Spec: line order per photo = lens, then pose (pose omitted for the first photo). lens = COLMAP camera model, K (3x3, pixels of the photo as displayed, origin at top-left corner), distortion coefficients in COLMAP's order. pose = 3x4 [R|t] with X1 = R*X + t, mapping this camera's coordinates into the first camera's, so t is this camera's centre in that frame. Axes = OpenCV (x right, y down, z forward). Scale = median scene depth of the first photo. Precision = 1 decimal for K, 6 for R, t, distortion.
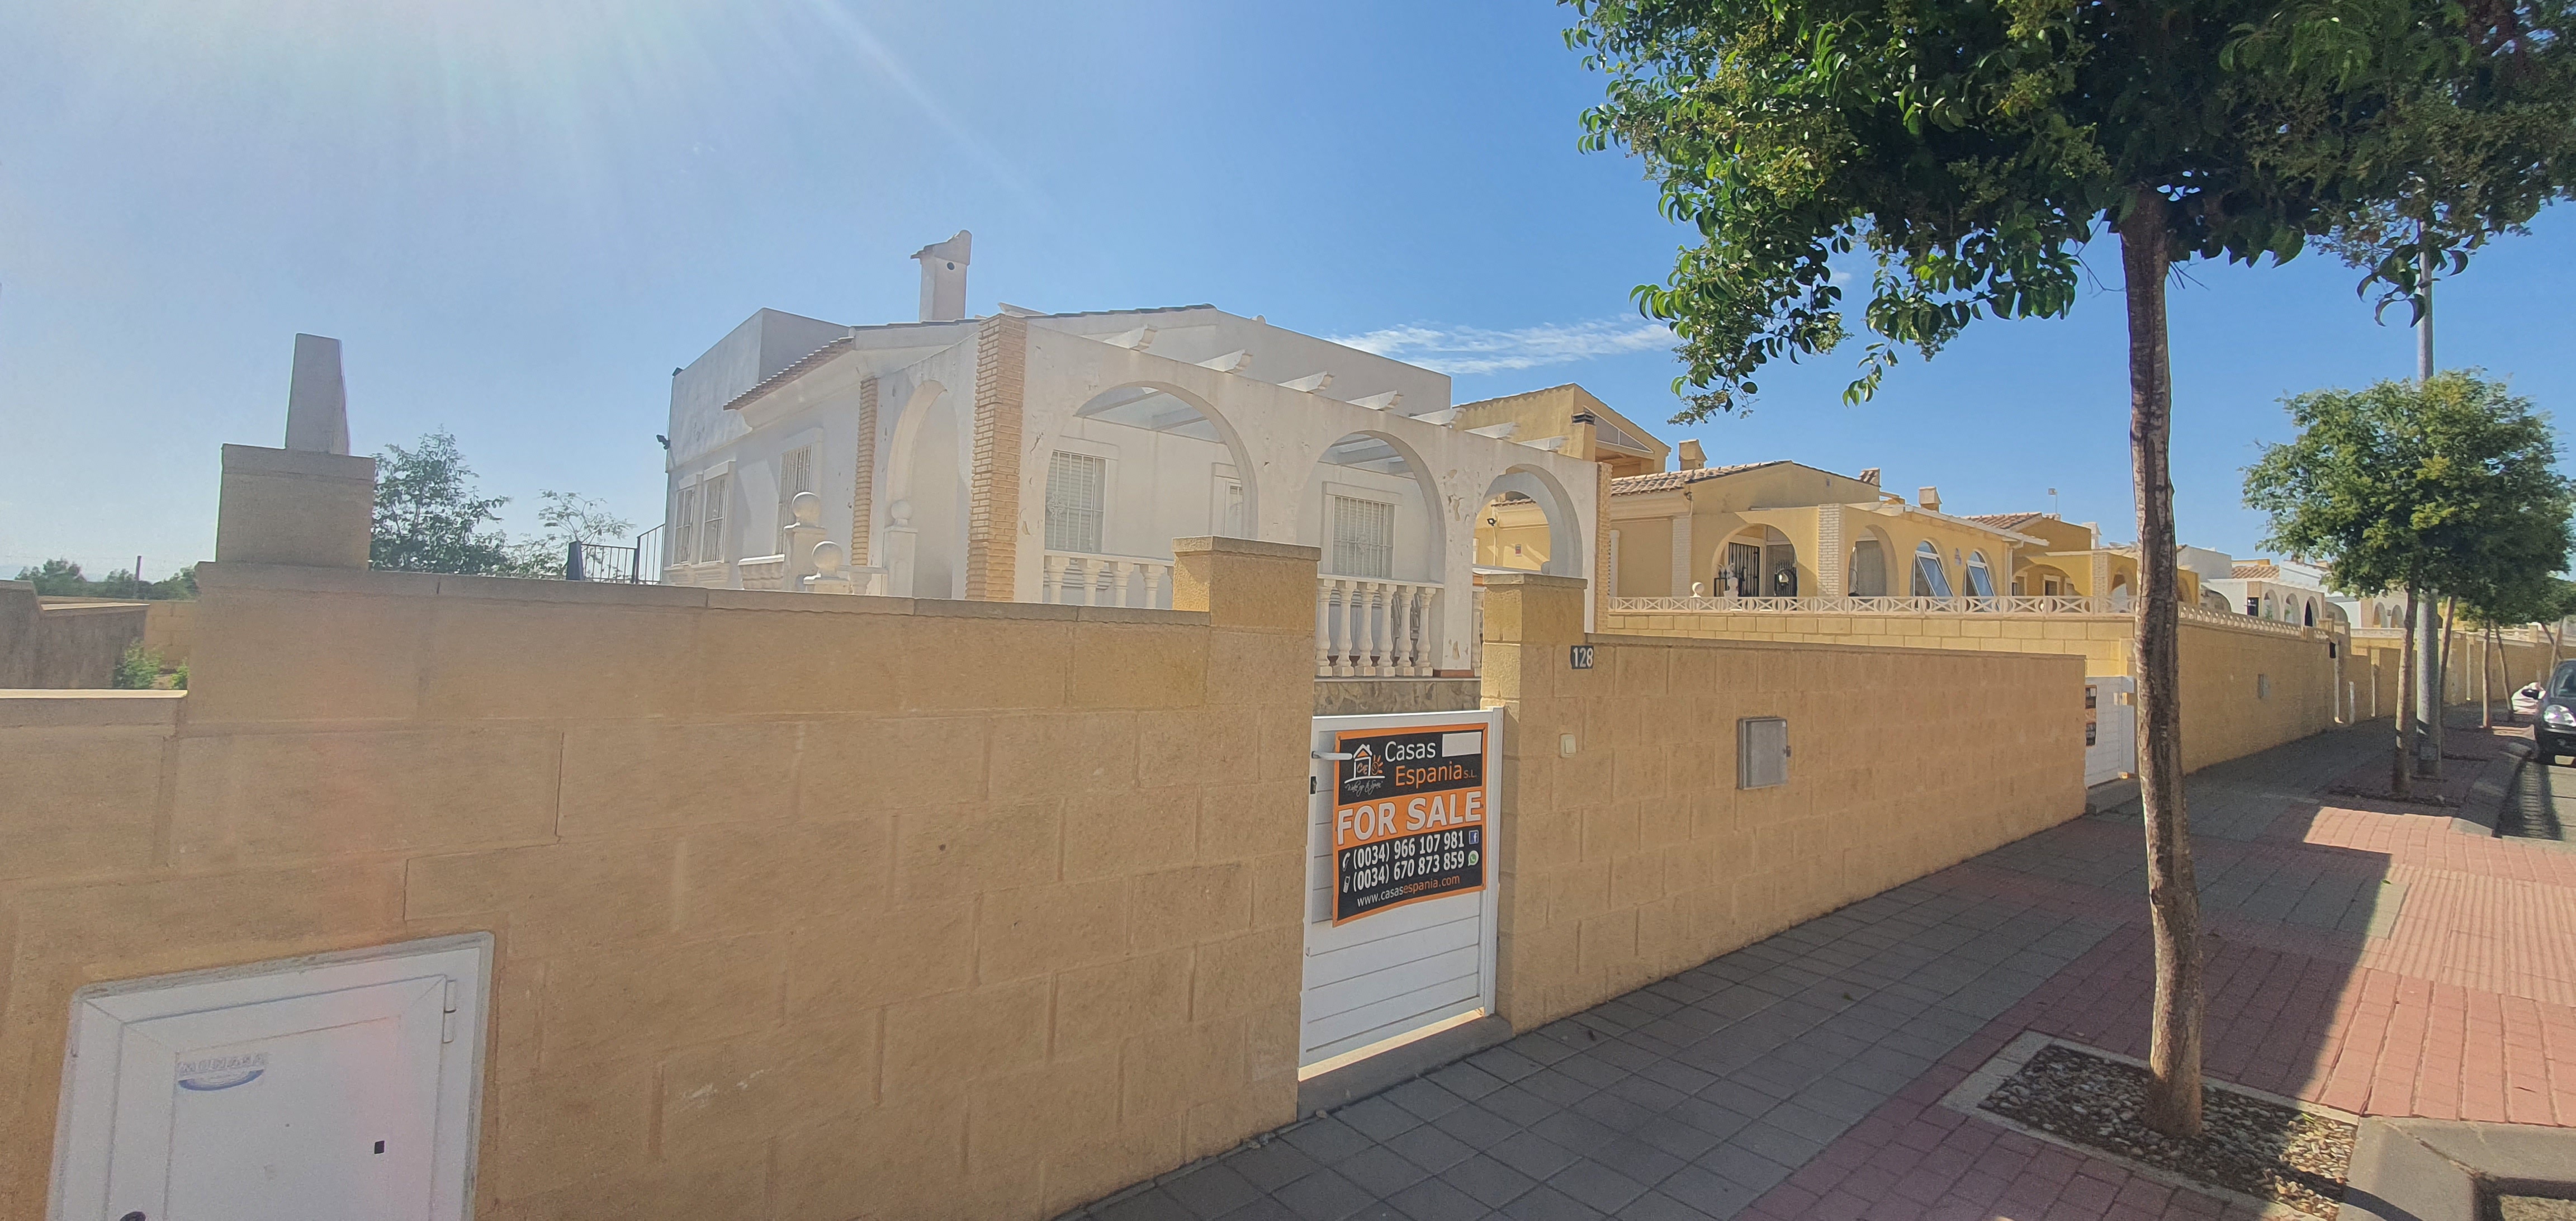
lens RADIAL K [[1032.2, 0, 1288.3], [0, 1032.2, 594.4], [0, 0, 1]] dist [0.006323, 0.000401]
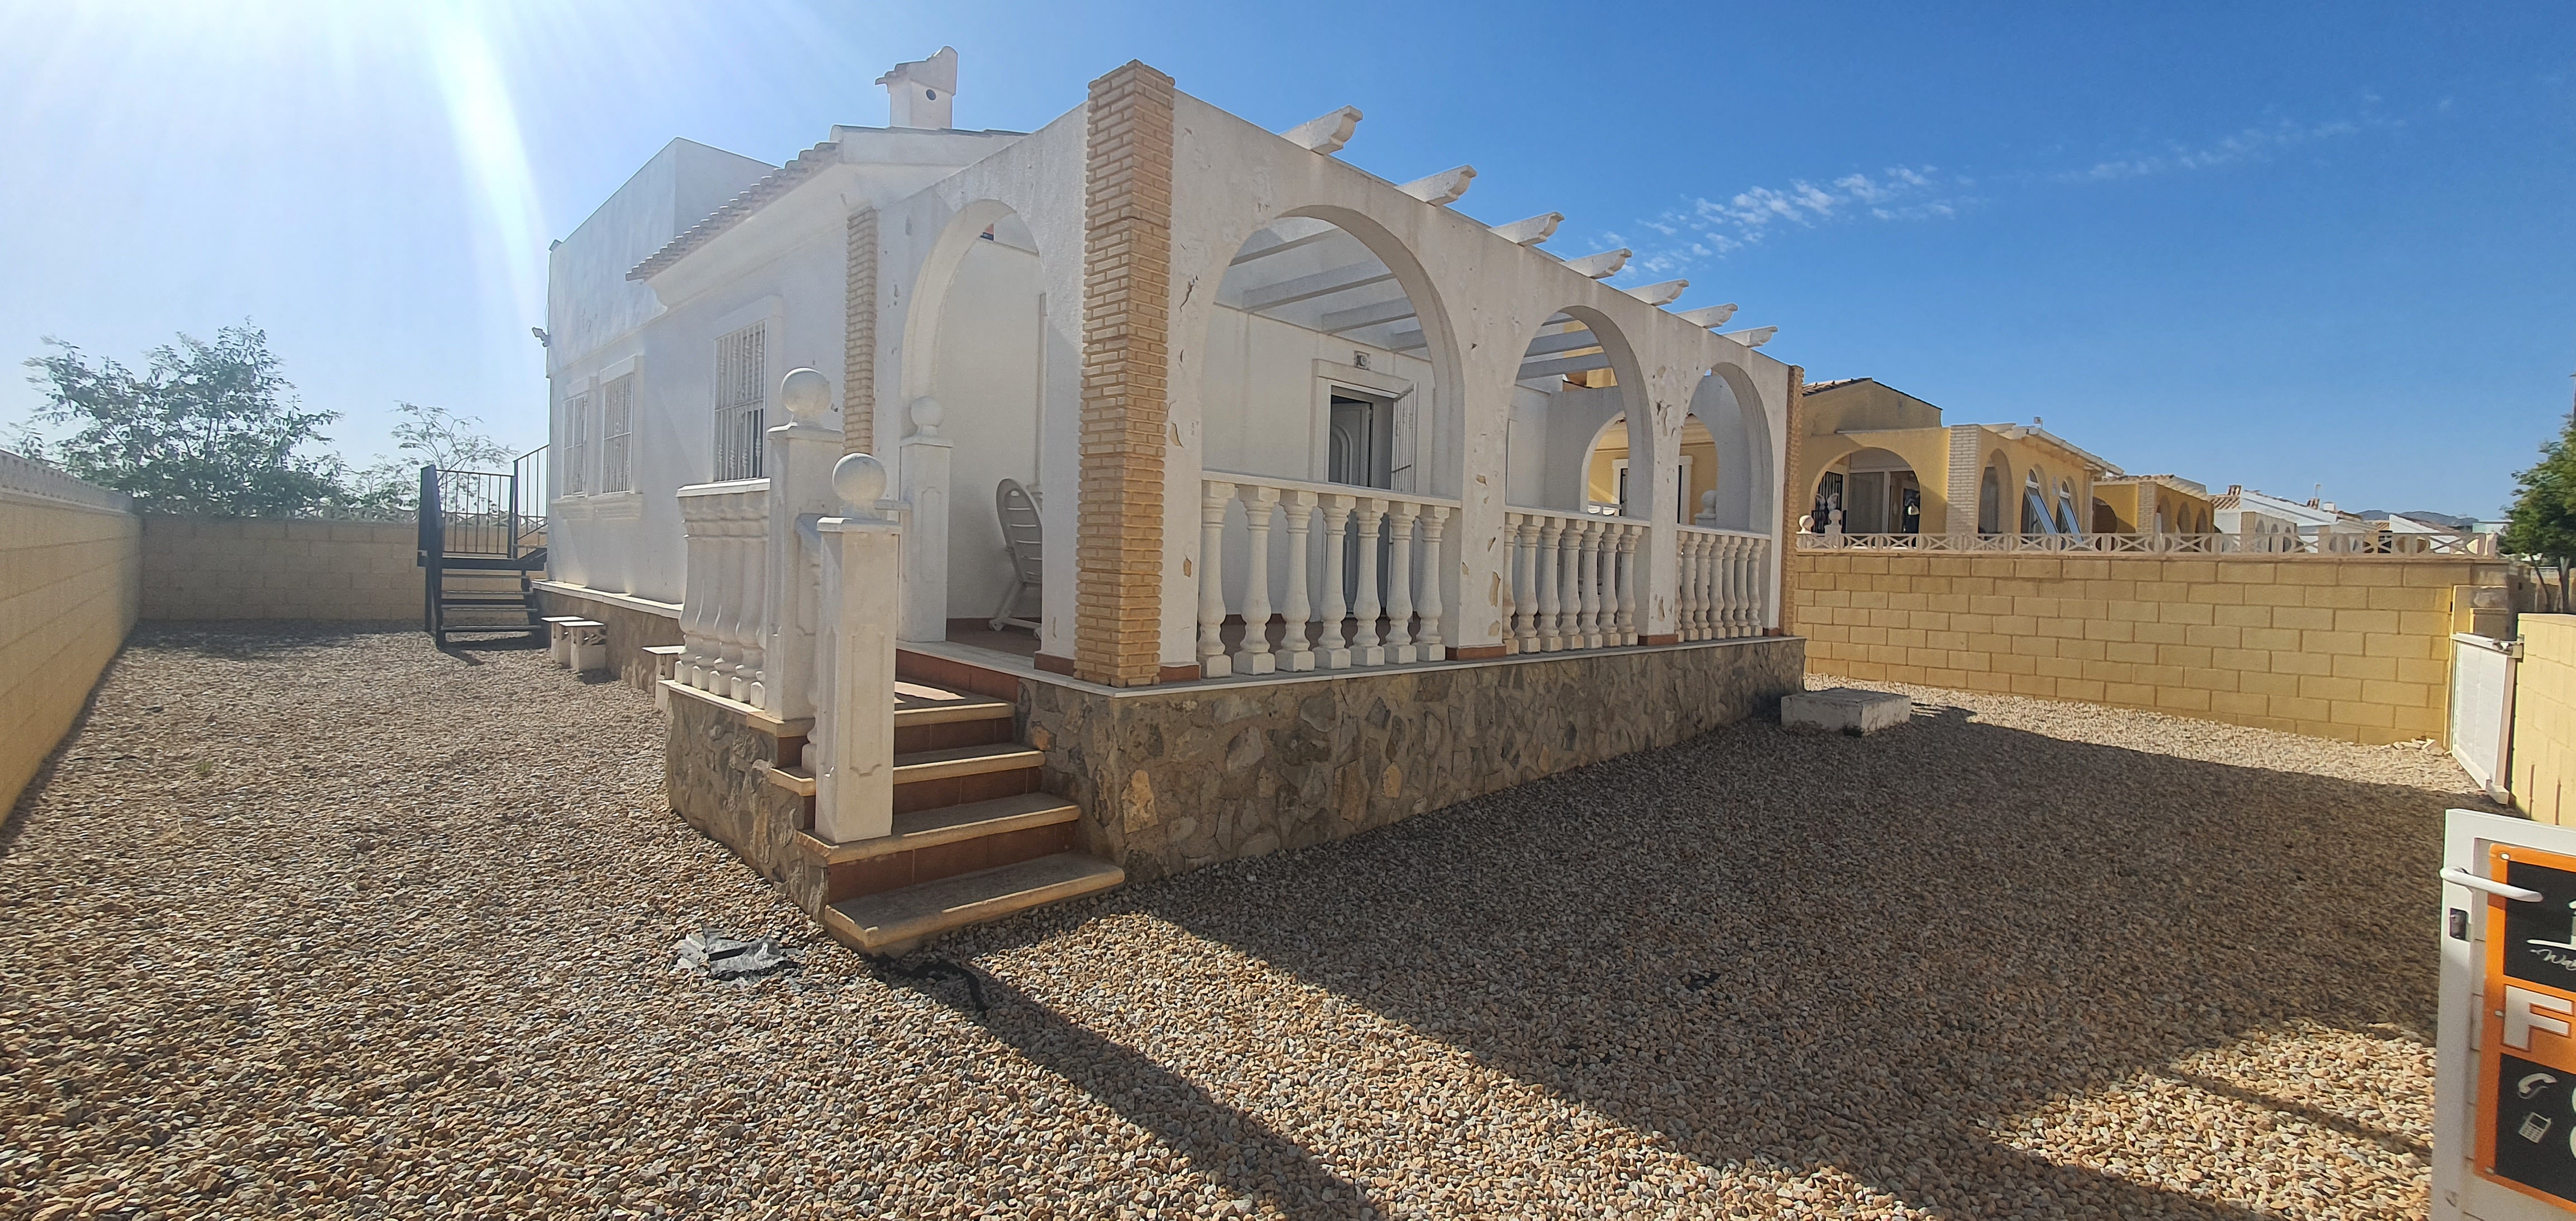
lens RADIAL K [[1032.2, 0, 1288.1], [0, 1032.2, 603.8], [0, 0, 1]] dist [0.006323, 0.000401]
pose [[0.997358, -0.007938, 0.072202, -0.104003], [0.002556, 0.997230, 0.074333, -0.004518], [-0.072592, -0.073953, 0.994616, 0.172702]]
